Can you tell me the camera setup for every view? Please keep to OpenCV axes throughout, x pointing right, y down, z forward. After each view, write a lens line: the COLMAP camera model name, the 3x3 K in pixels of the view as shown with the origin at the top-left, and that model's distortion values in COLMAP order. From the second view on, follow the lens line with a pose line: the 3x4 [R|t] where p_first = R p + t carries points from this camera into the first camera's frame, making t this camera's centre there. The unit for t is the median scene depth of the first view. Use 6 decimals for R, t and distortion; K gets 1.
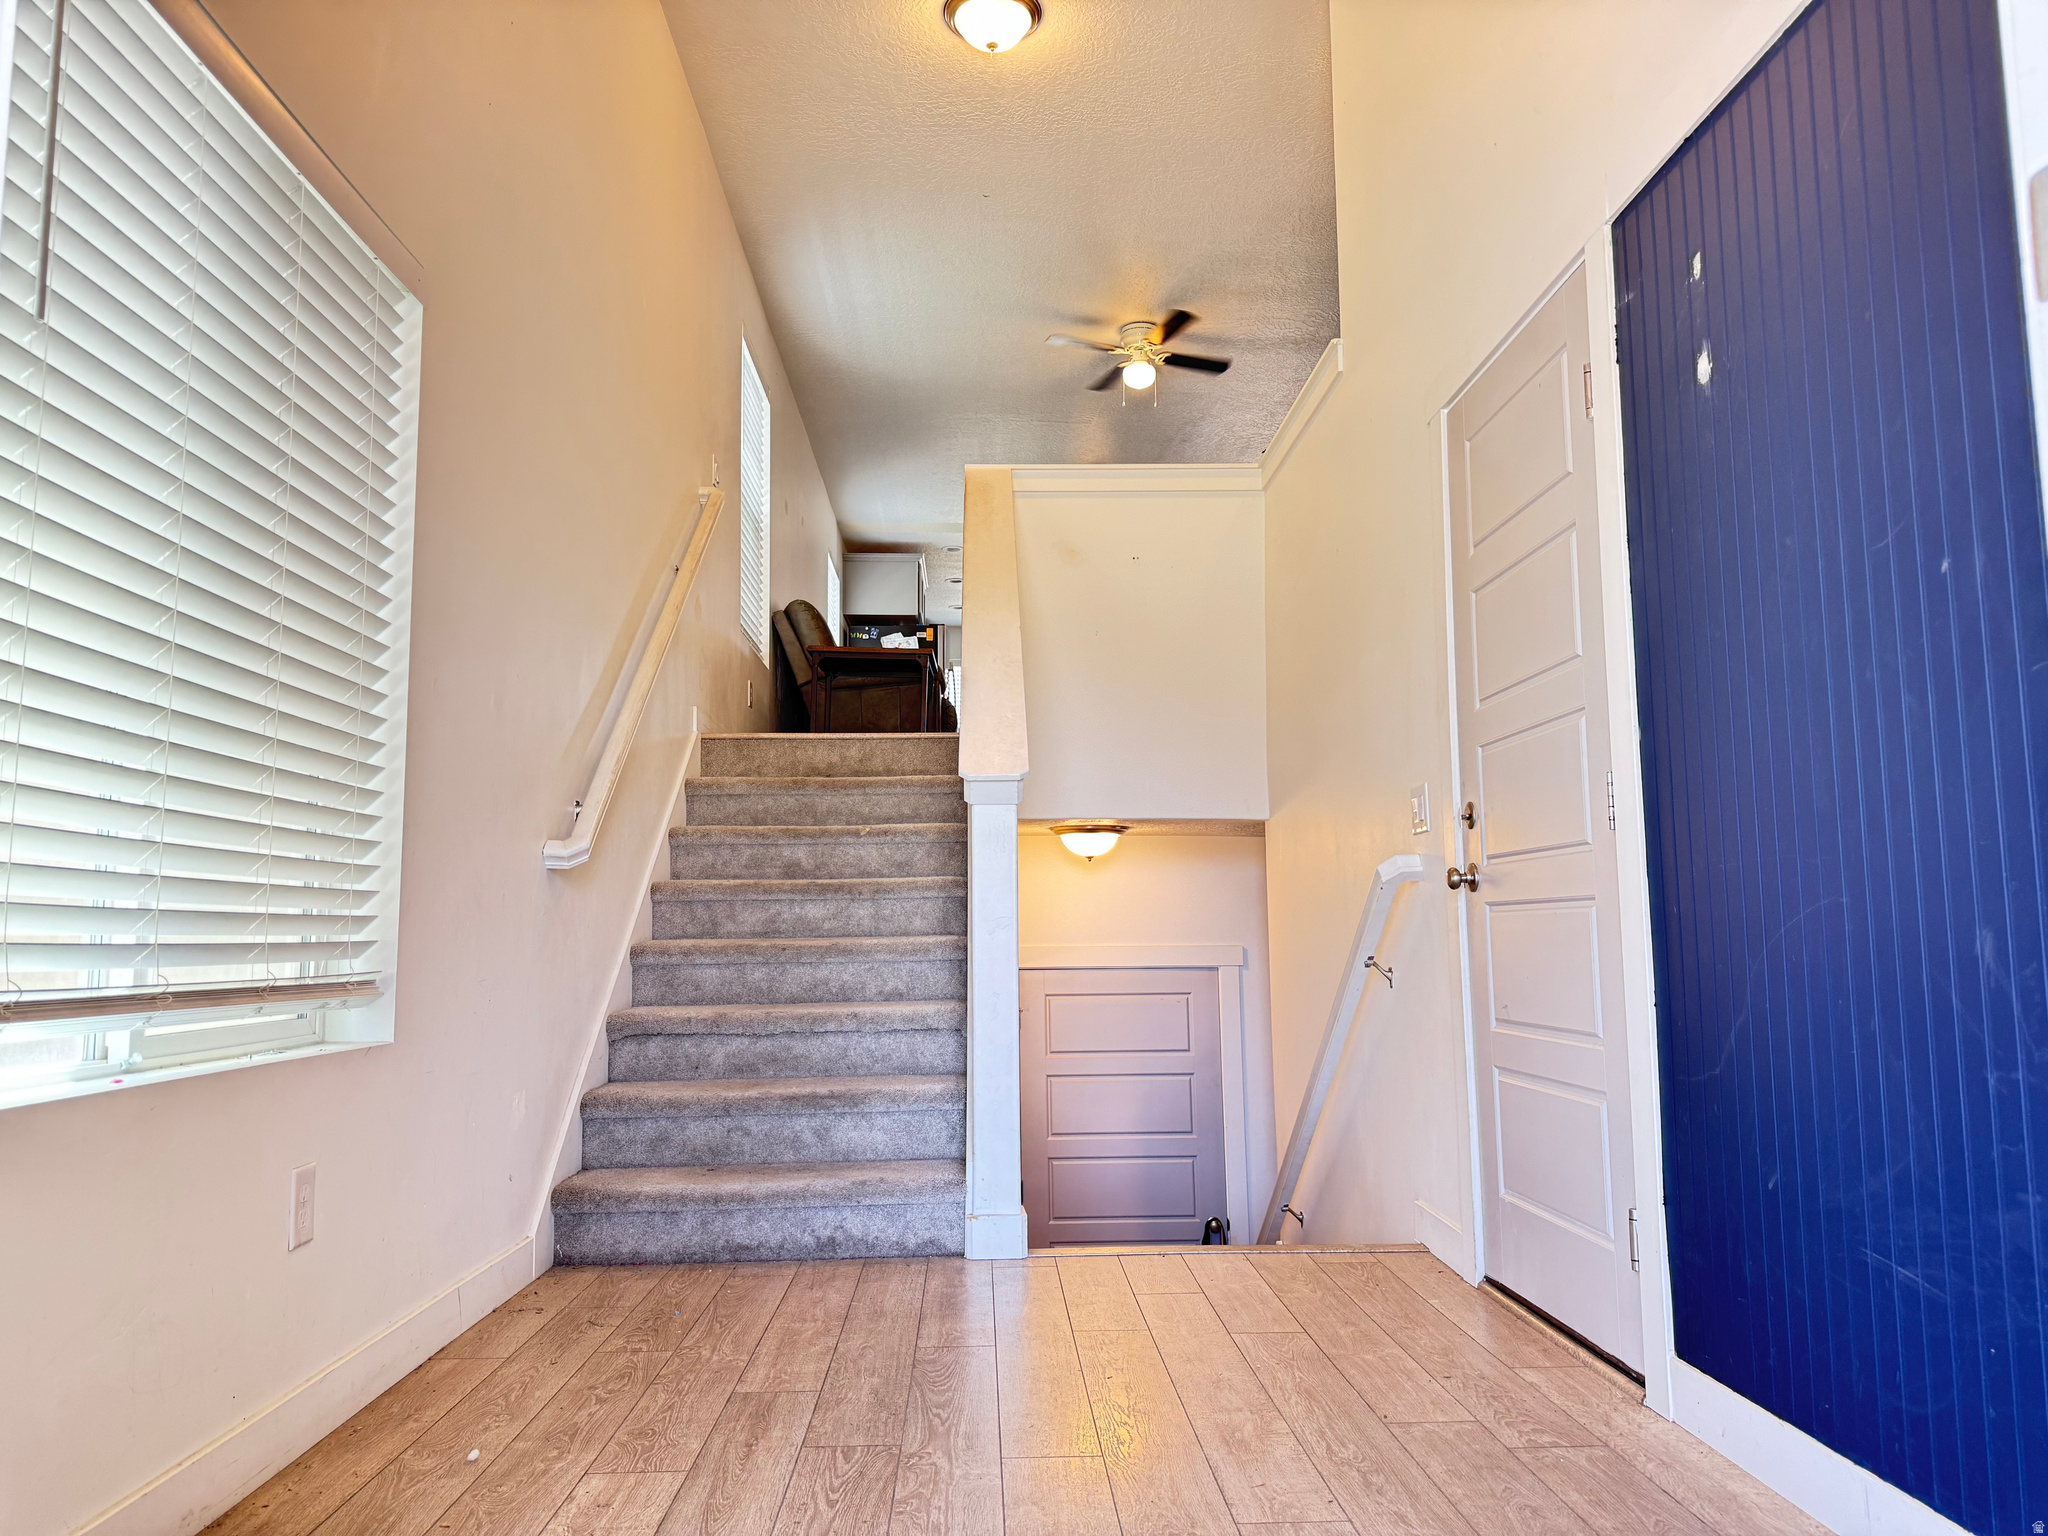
lens RADIAL K [[1462.4, 0, 1024.0], [0, 1462.4, 768.0], [0, 0, 1]] dist [0.059230, -0.070985]
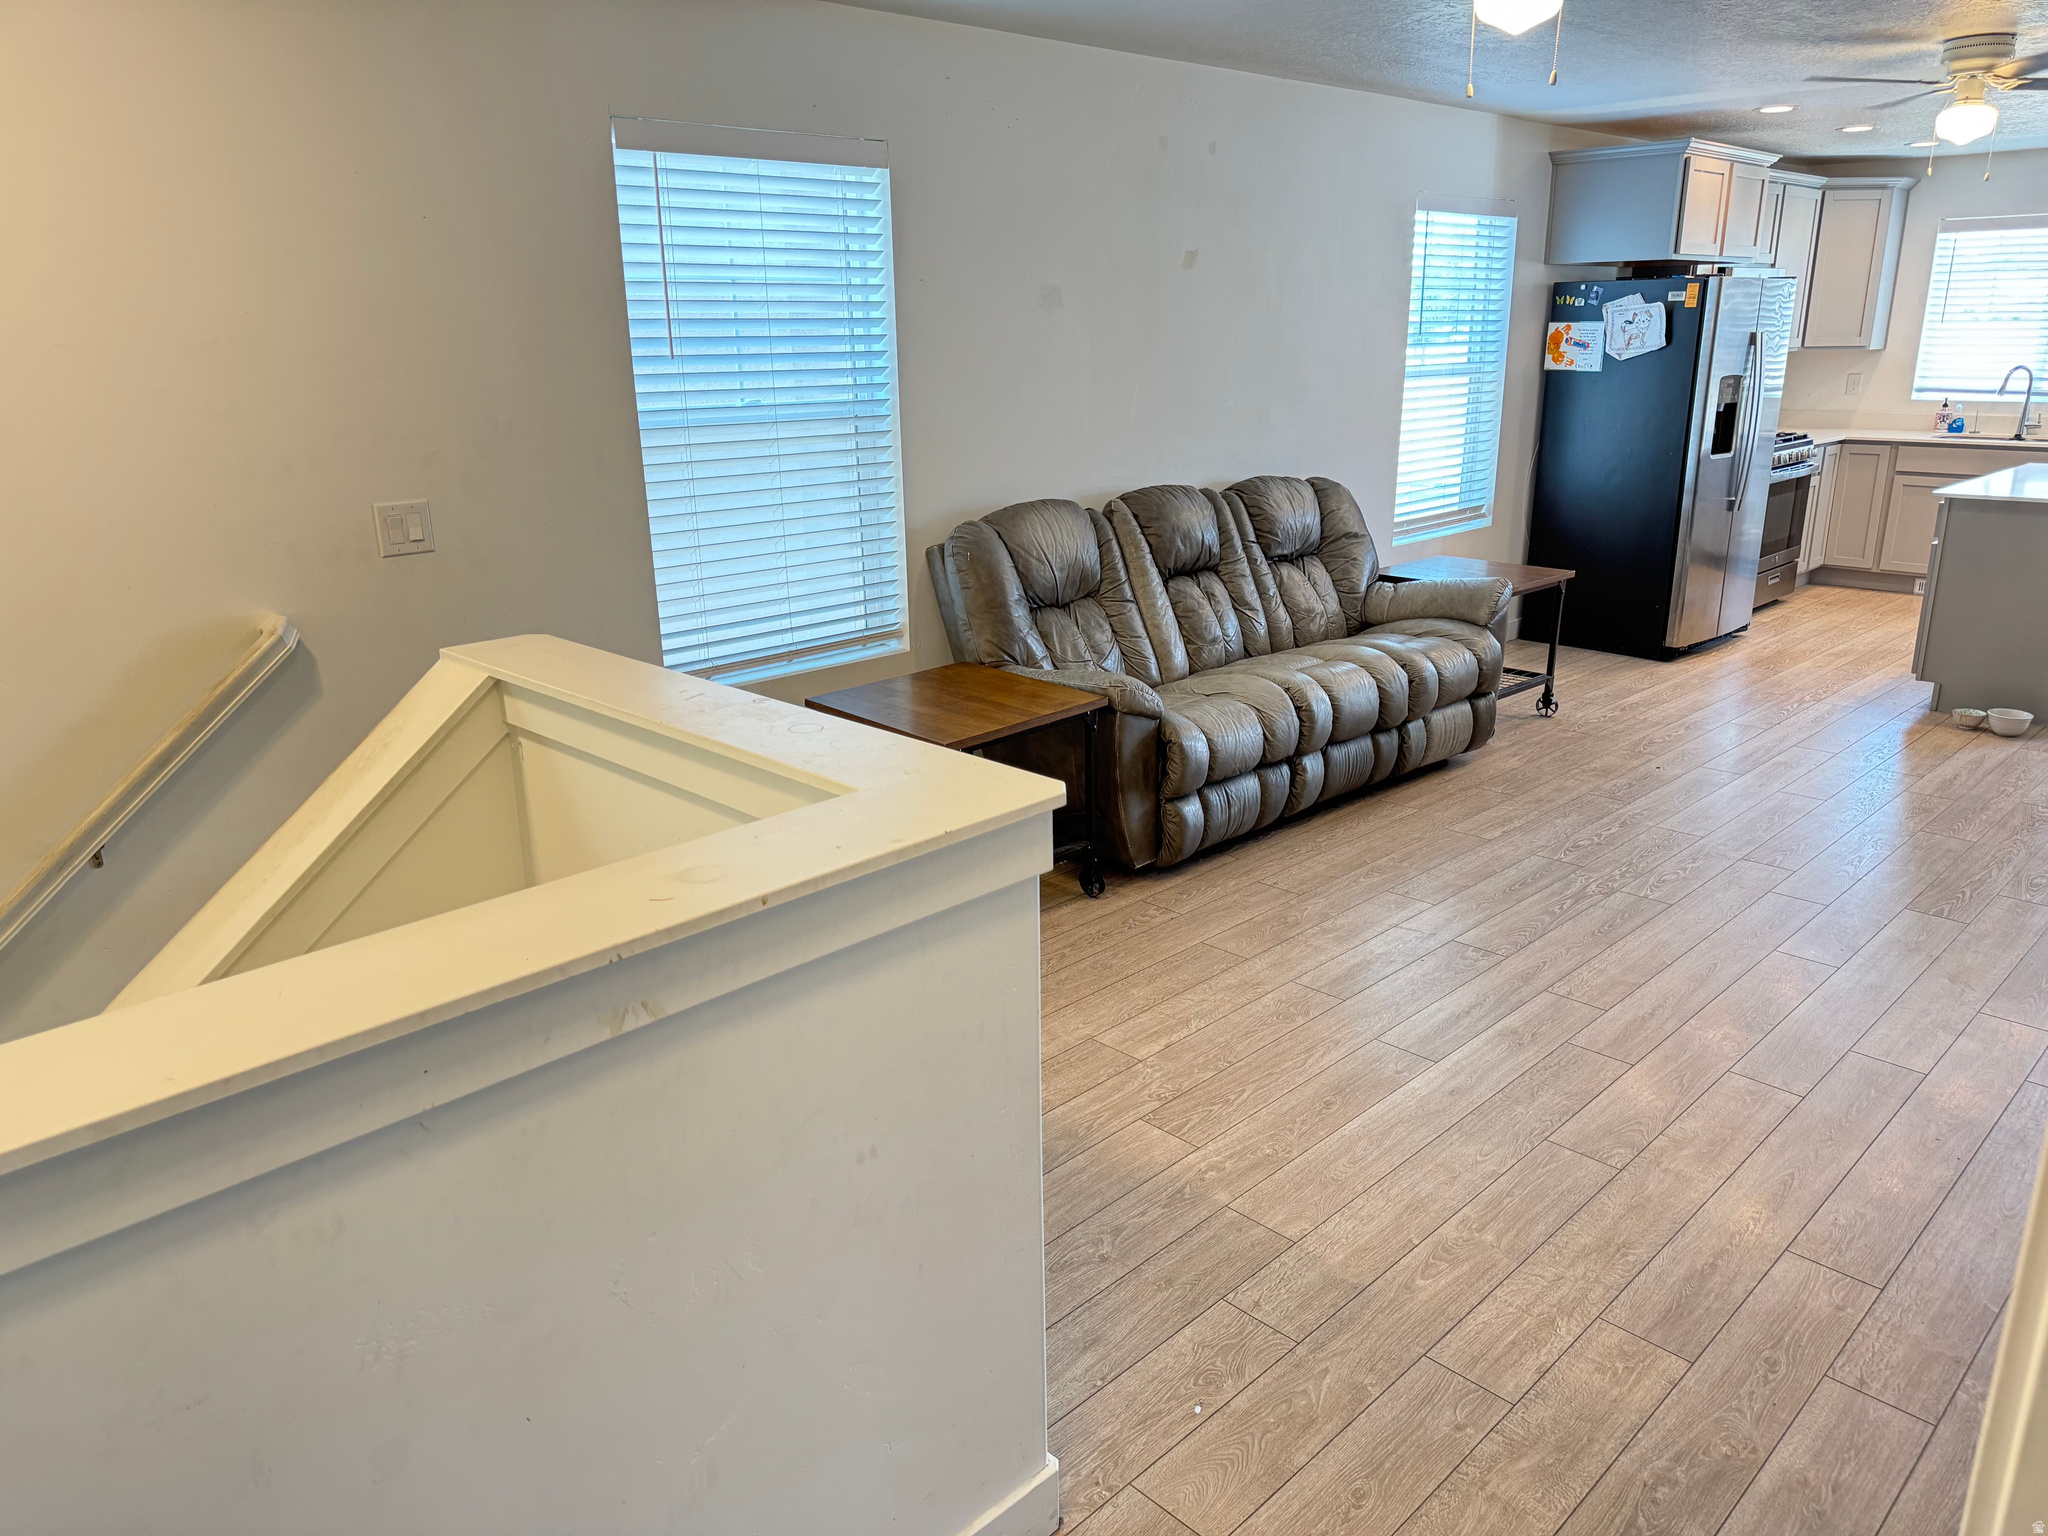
lens RADIAL K [[1461.7, 0, 1033.8], [0, 1461.7, 720.2], [0, 0, 1]] dist [0.148561, -0.188914]
pose [[0.685151, 0.197426, -0.701136, 0.195696], [0.092056, 0.931381, 0.352215, -0.165756], [0.722561, -0.305864, 0.619962, 0.425710]]
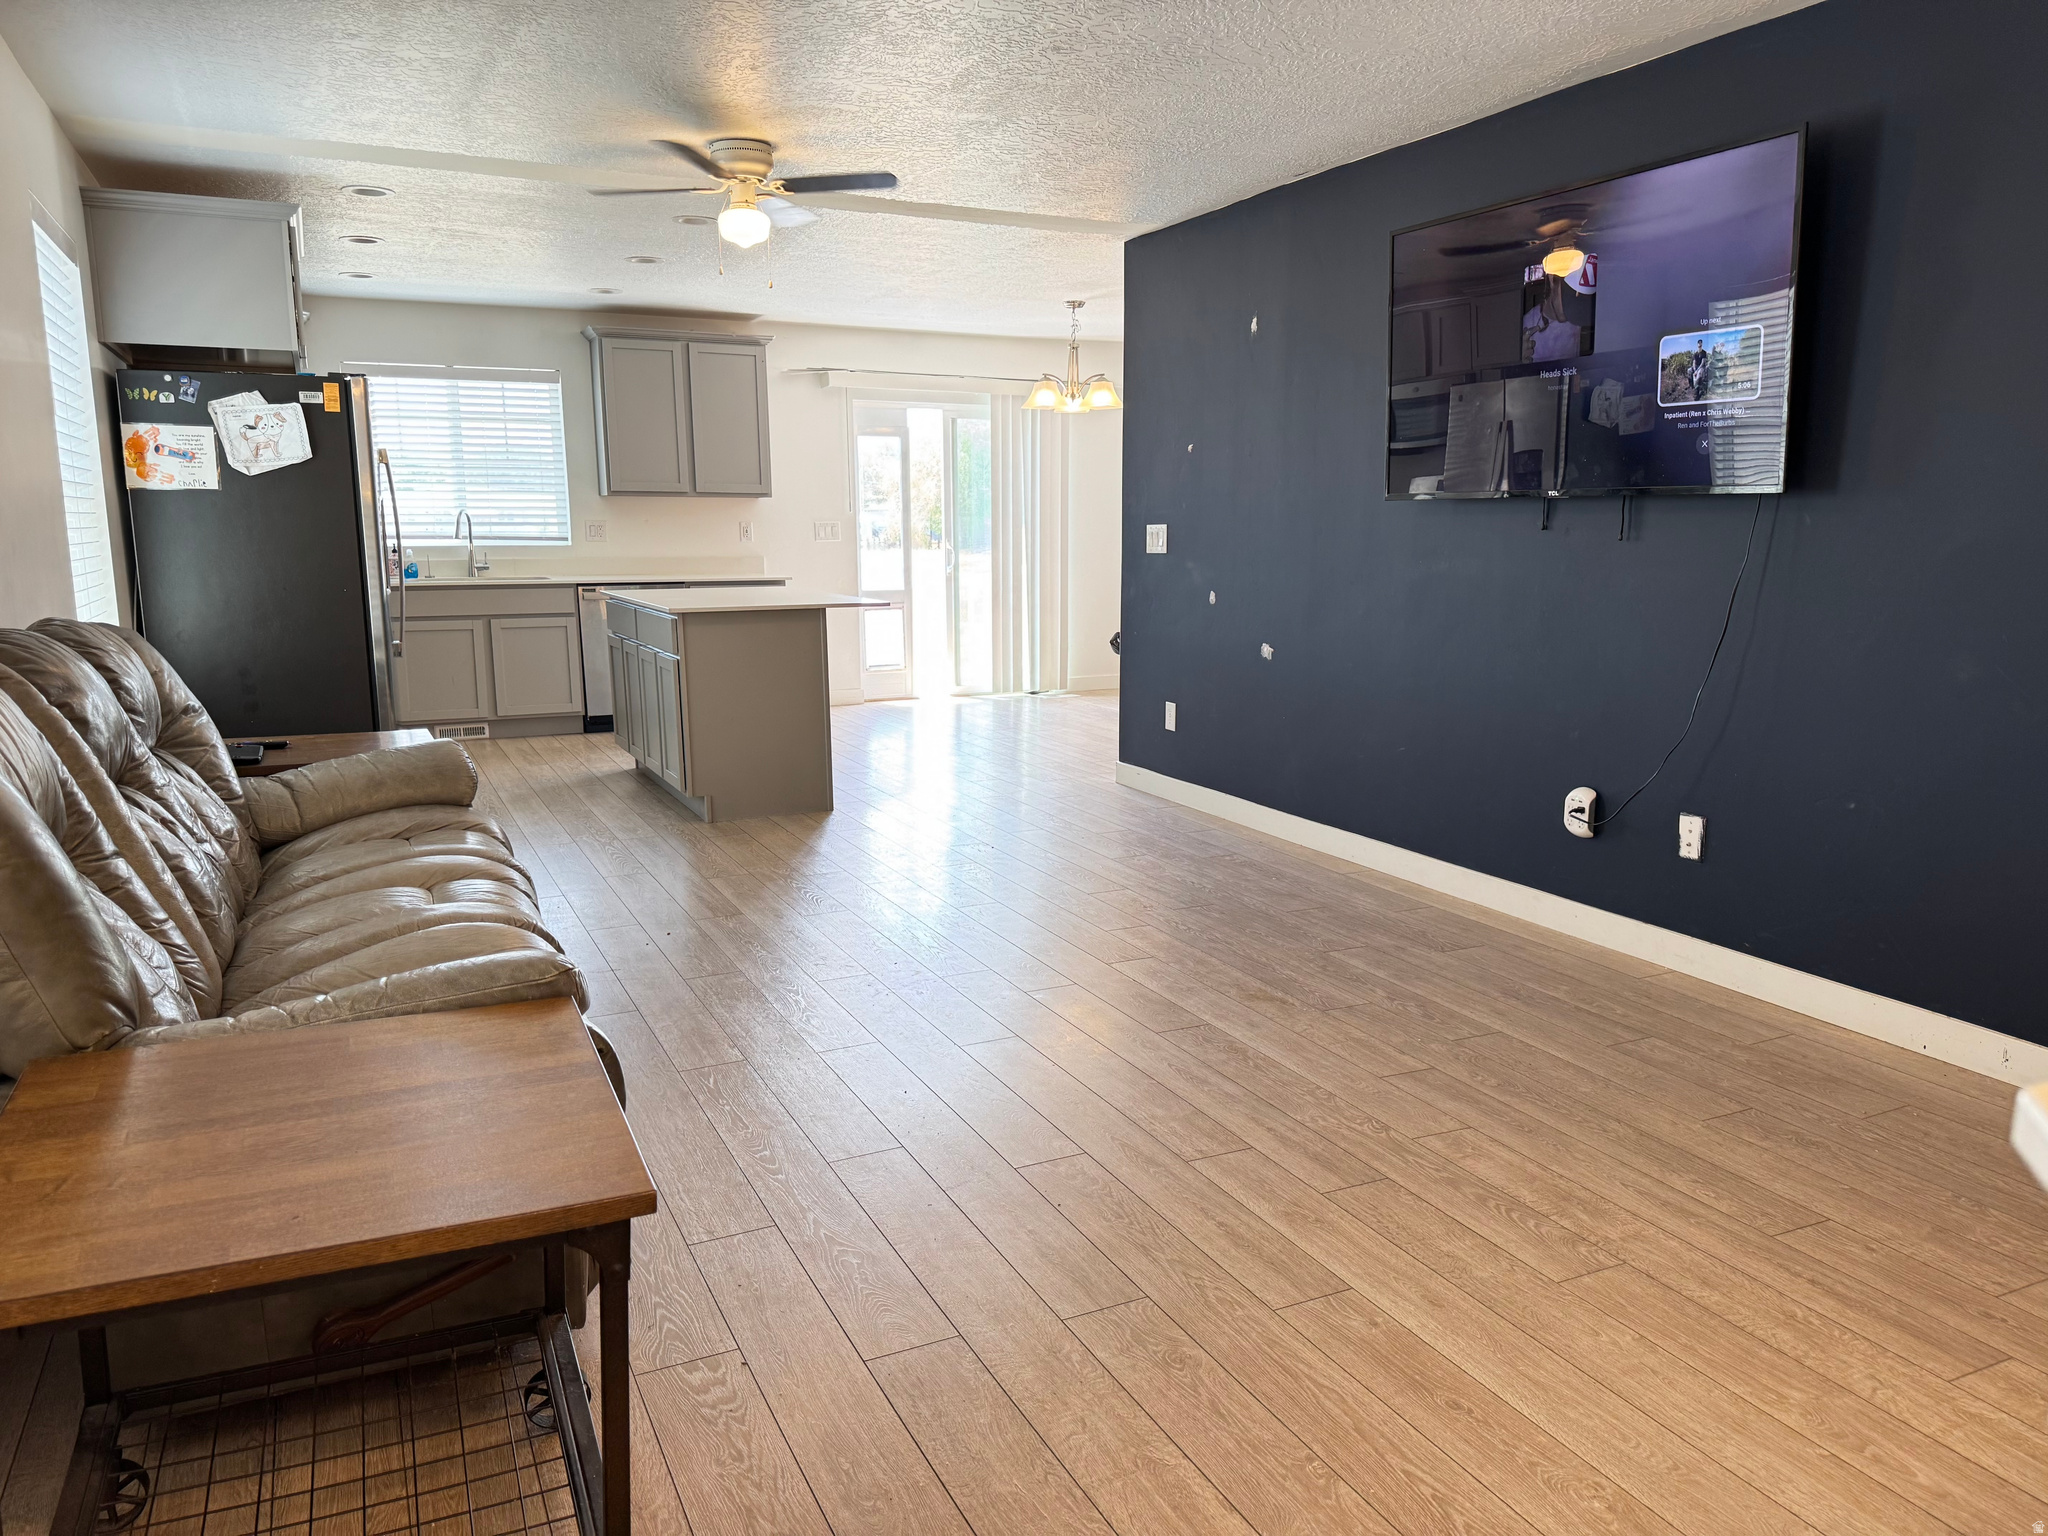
lens RADIAL K [[1462.4, 0, 1024.0], [0, 1462.4, 768.0], [0, 0, 1]] dist [0.059230, -0.070985]
pose [[0.916569, -0.057344, 0.395743, -0.056371], [-0.060186, 0.958607, 0.278299, -0.122381], [-0.395321, -0.278898, 0.875178, 0.495076]]
